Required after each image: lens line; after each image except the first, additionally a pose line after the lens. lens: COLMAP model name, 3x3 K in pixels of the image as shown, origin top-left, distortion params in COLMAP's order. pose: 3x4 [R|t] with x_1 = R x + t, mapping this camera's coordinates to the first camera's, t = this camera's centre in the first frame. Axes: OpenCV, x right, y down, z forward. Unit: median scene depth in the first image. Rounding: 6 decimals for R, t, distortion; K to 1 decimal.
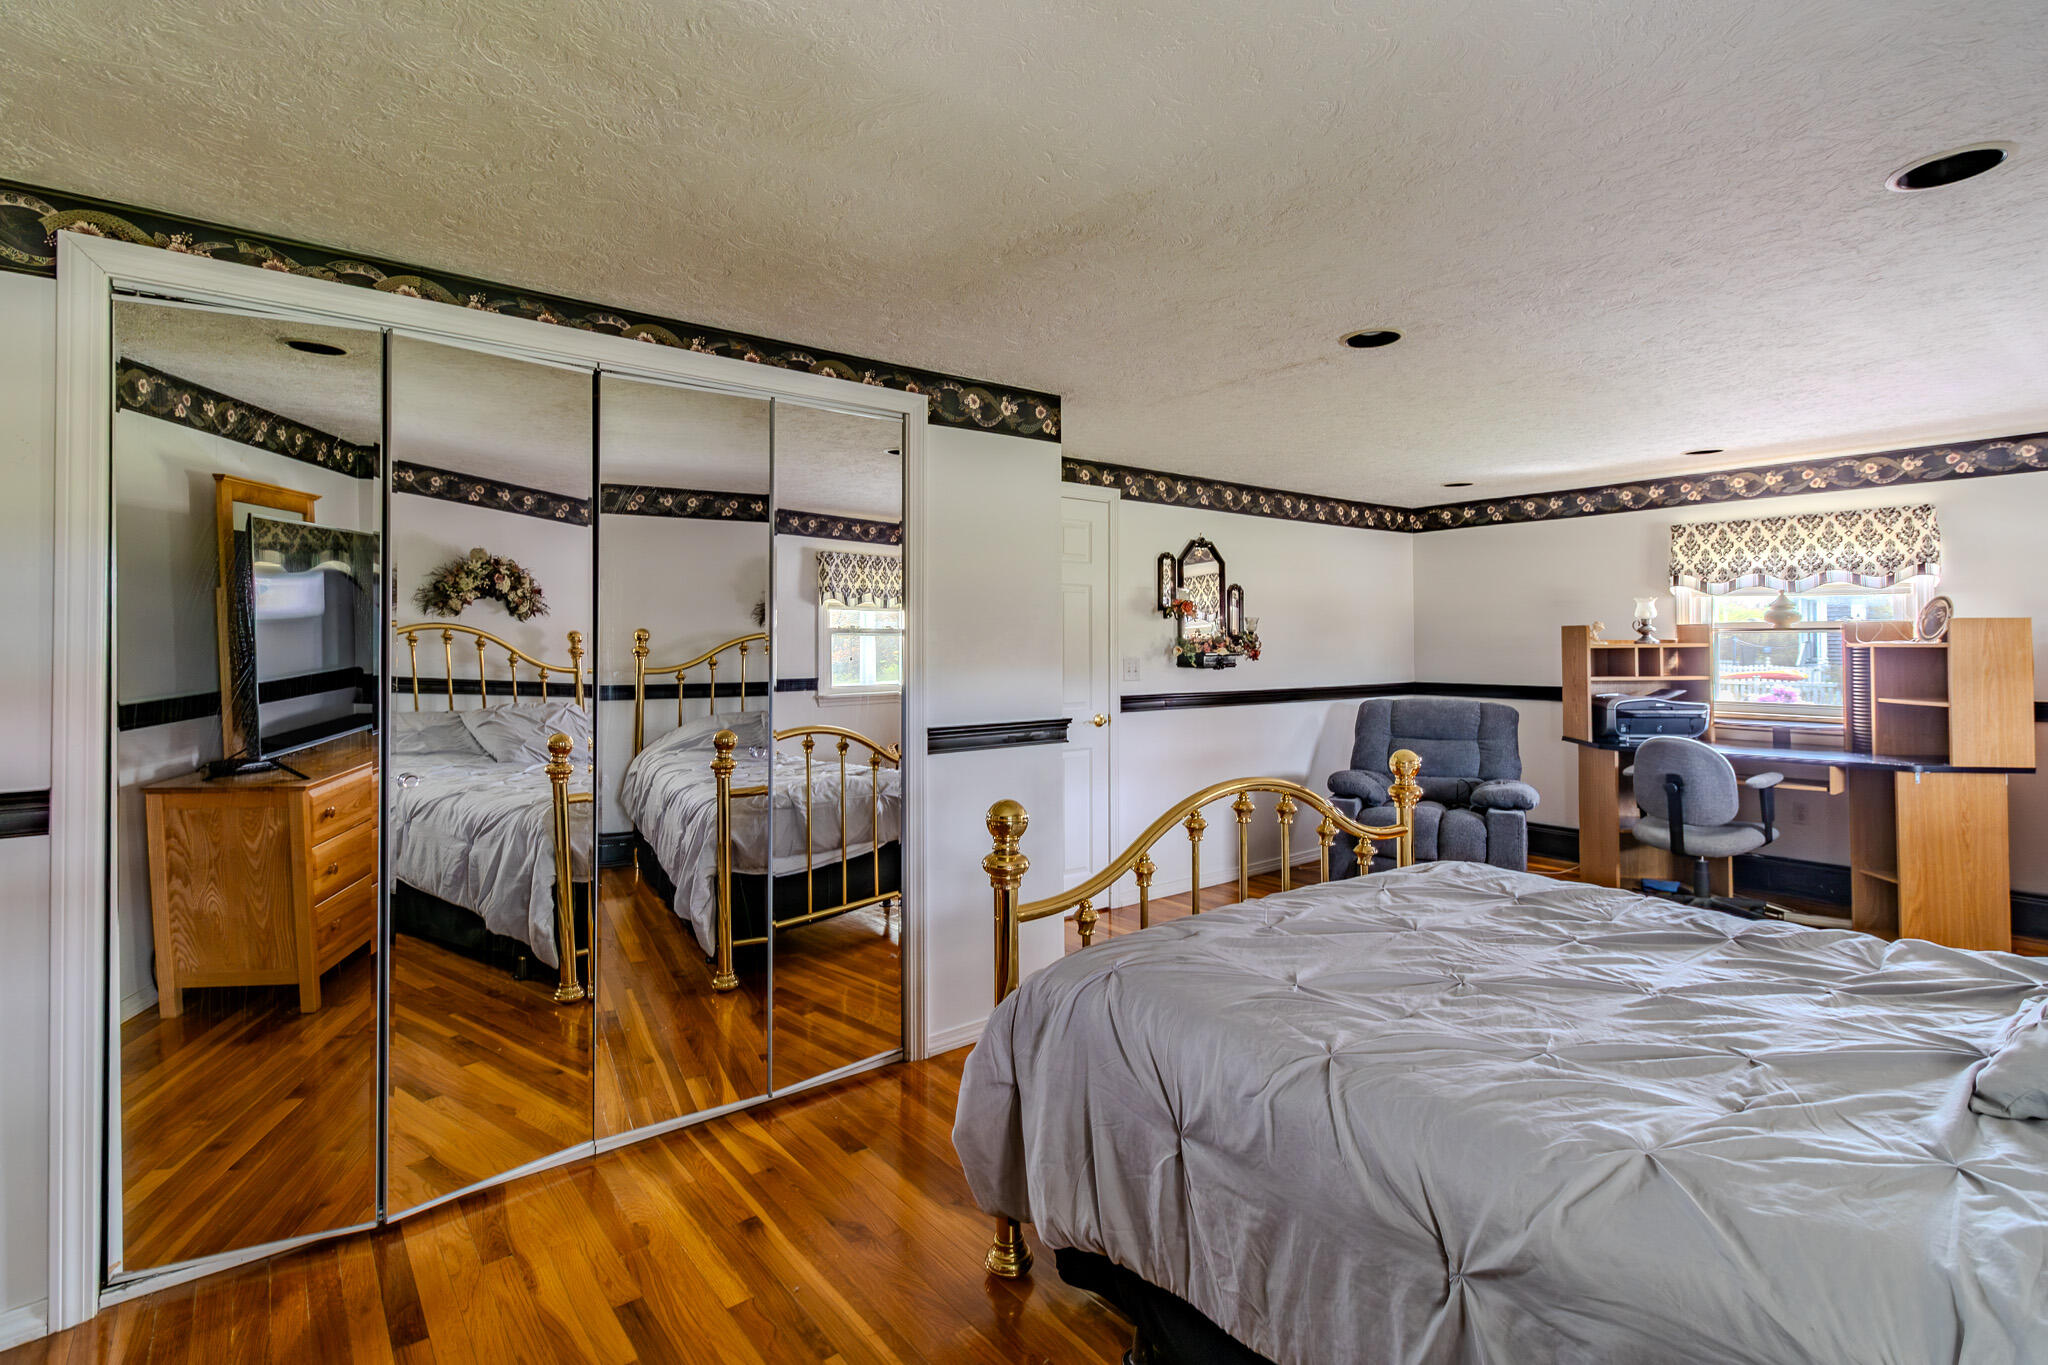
lens RADIAL K [[964.0, 0, 1033.1], [0, 964.0, 625.5], [0, 0, 1]] dist [0.000517, 0.000586]
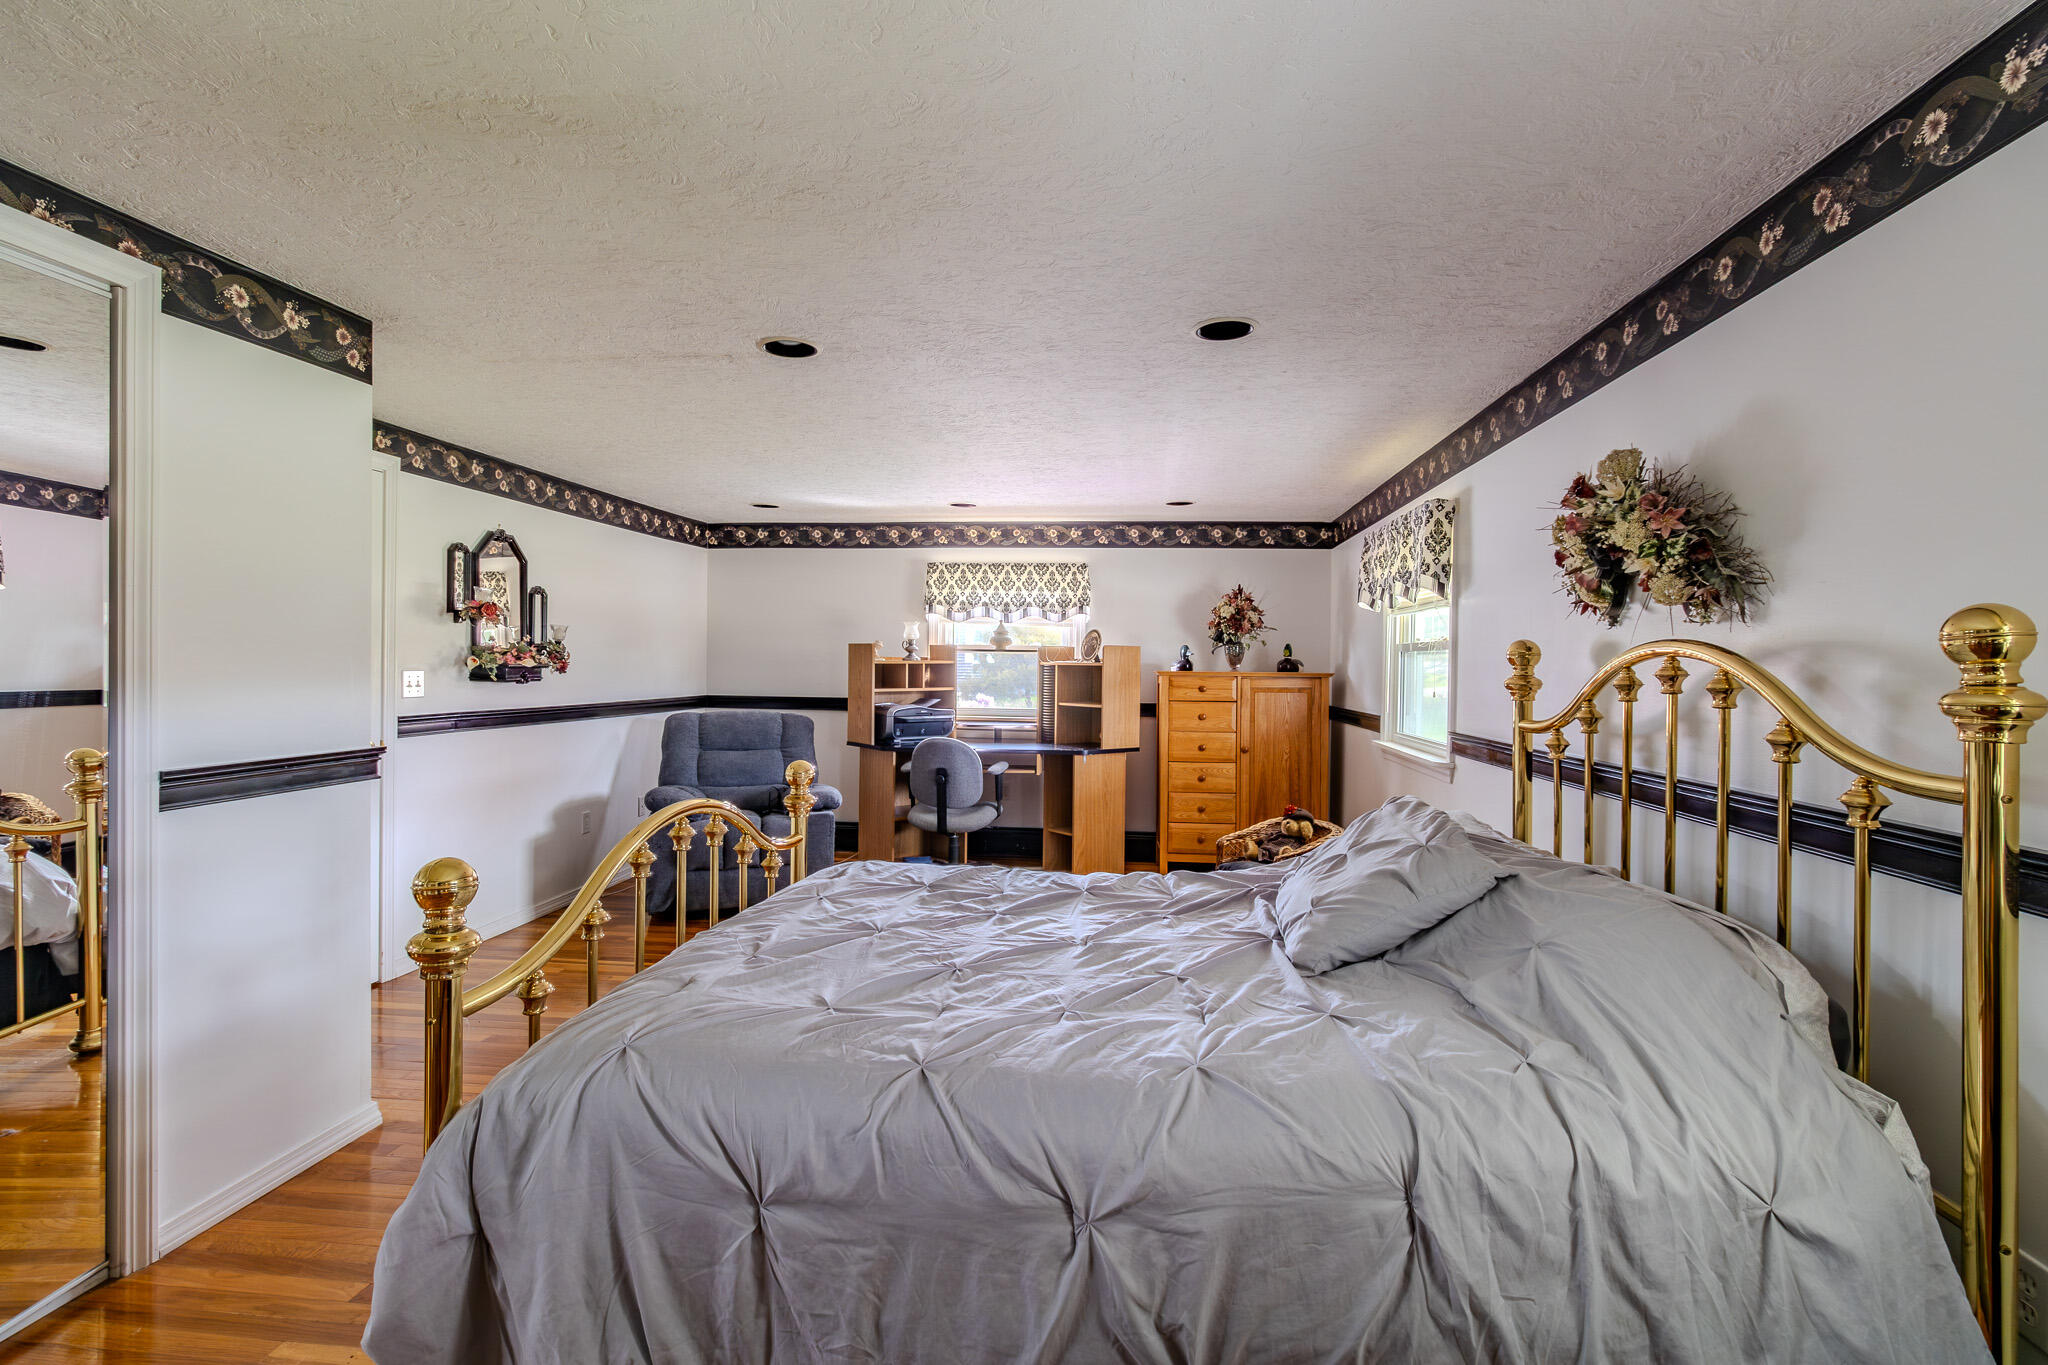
lens RADIAL K [[949.4, 0, 1030.6], [0, 949.4, 673.3], [0, 0, 1]] dist [0.001087, 0.000883]
pose [[0.709307, 0.004010, 0.704888, -0.094860], [-0.028339, 0.999338, 0.022832, 0.004087], [-0.704329, -0.036170, 0.708951, 0.073398]]
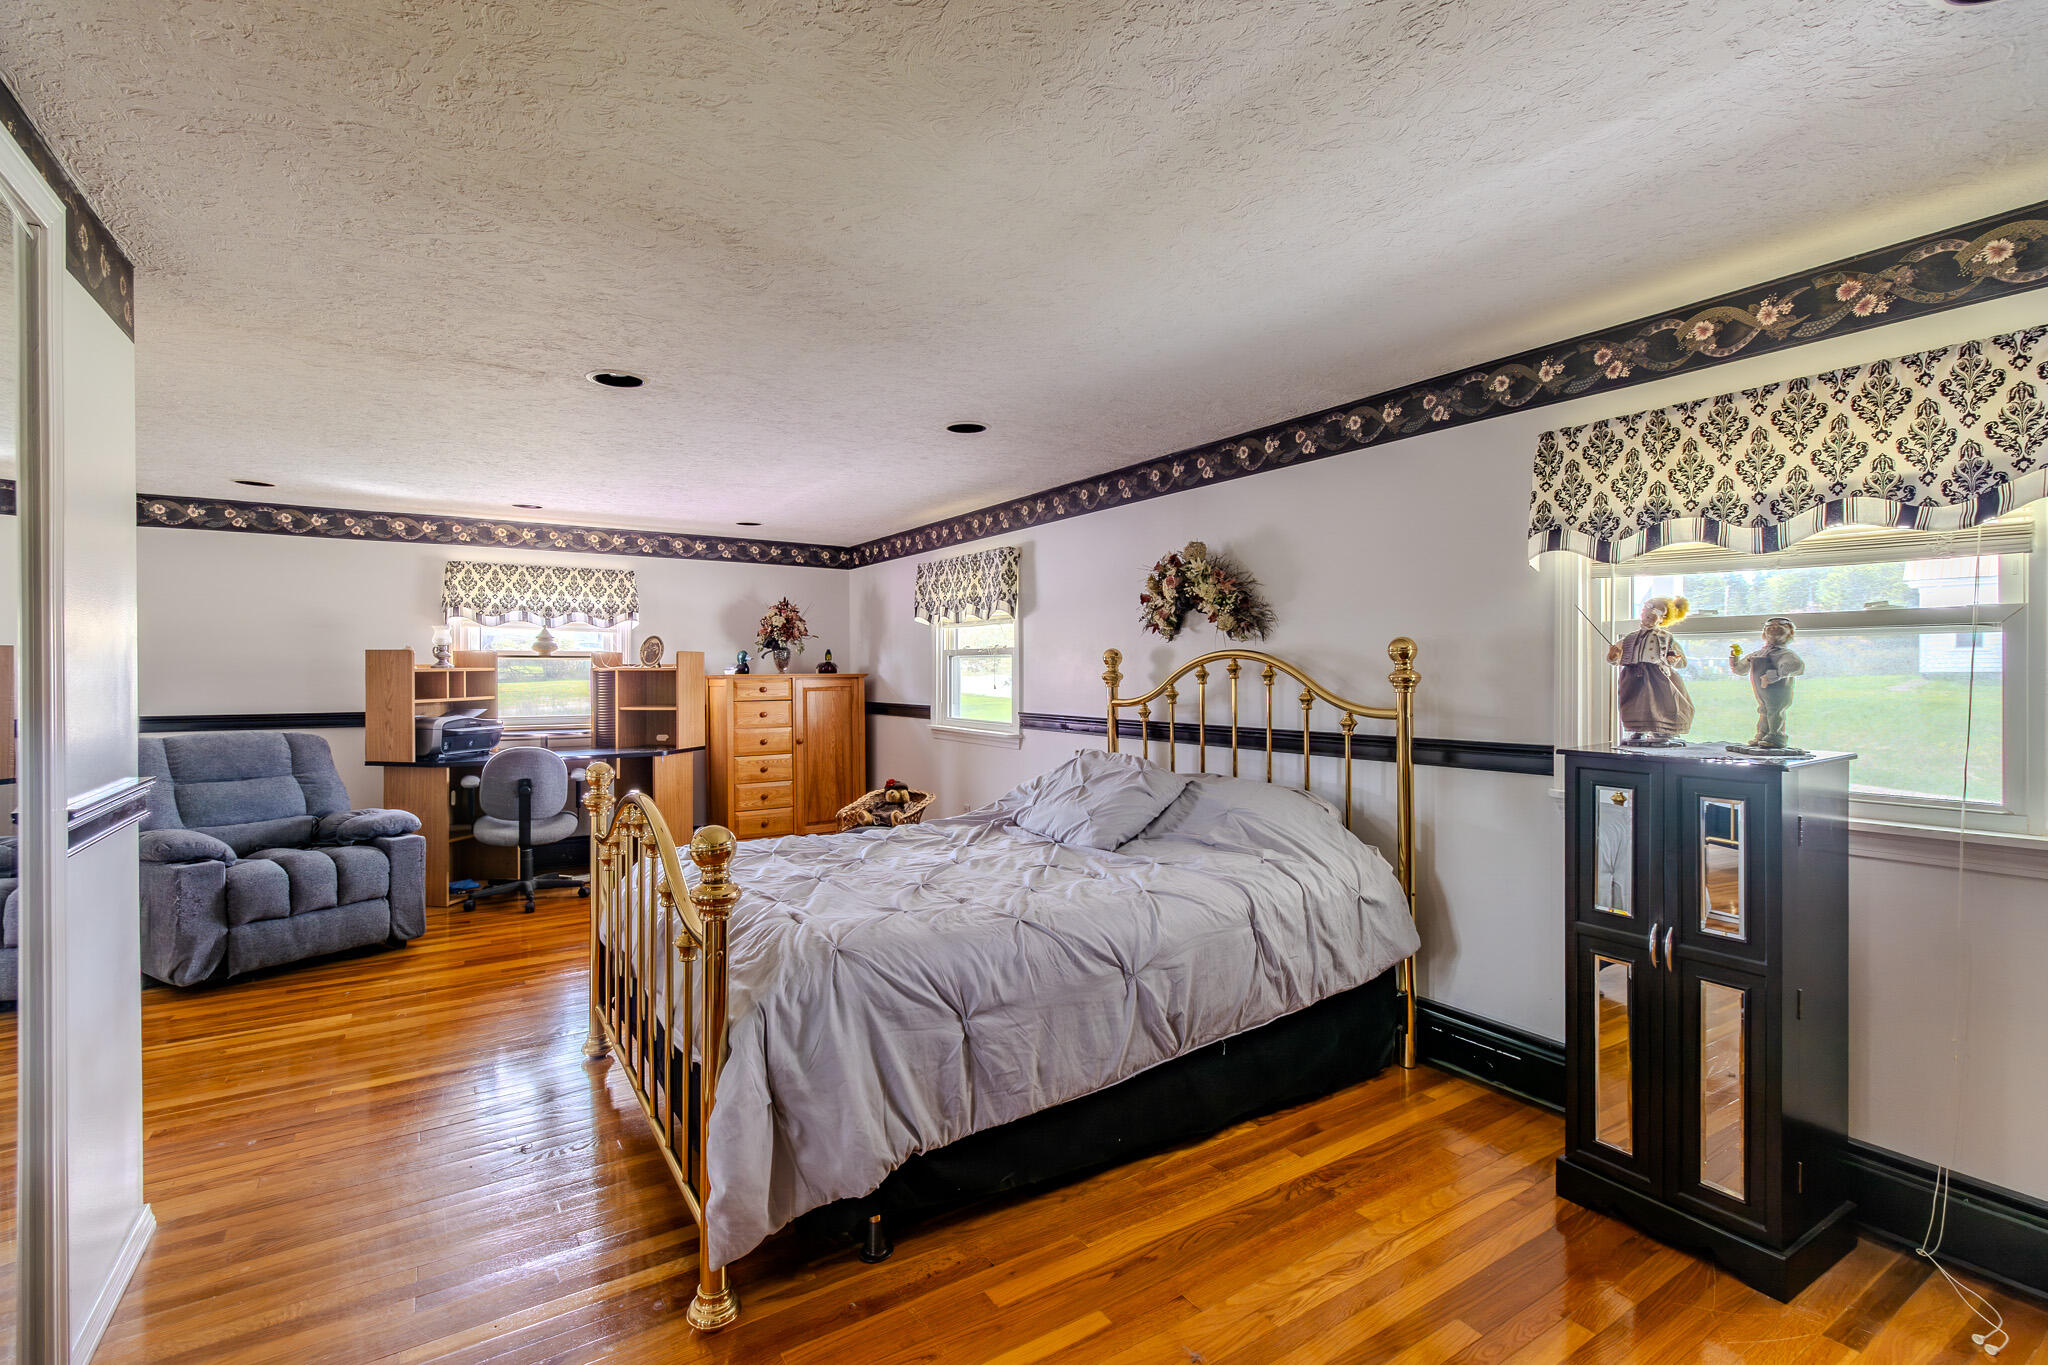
lens RADIAL K [[933.8, 0, 1032.6], [0, 933.8, 673.1], [0, 0, 1]] dist [0.000536, 0.000234]
pose [[0.105263, -0.001675, 0.994443, -0.379711], [-0.017498, 0.999841, 0.003536, 0.010361], [-0.994290, -0.017773, 0.105217, 0.255774]]
